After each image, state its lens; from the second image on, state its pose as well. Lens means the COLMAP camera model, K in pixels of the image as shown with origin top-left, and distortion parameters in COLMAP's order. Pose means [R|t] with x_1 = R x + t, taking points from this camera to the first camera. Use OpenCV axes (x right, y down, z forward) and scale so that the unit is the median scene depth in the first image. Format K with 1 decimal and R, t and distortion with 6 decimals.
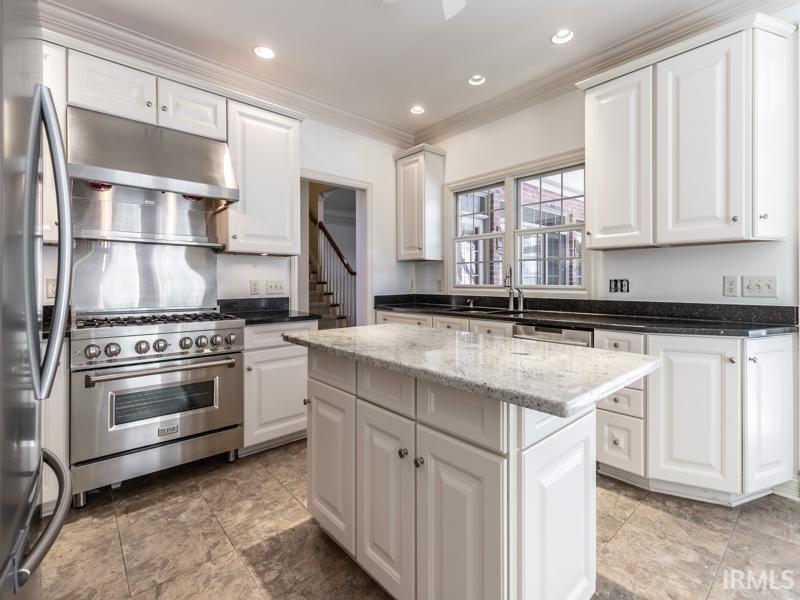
lens RADIAL K [[367.1, 0, 455.2], [0, 367.1, 278.0], [0, 0, 1]] dist [-0.001202, -0.000050]
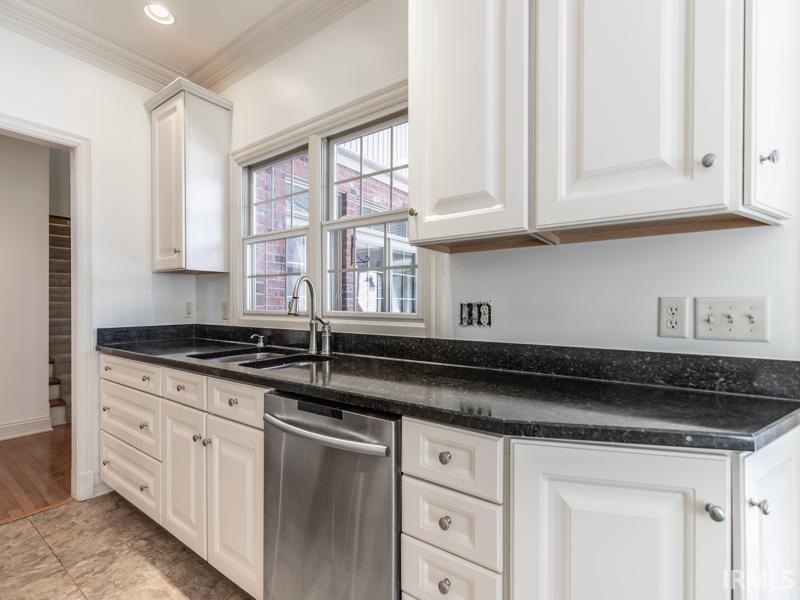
lens RADIAL K [[375.6, 0, 400.0], [0, 375.6, 300.0], [0, 0, 1]] dist [-0.001368, -0.000029]
pose [[0.989856, 0.006836, 0.141912, 0.242157], [-0.006319, 0.999972, -0.004093, 0.002086], [-0.141936, 0.003155, 0.989871, 0.430375]]
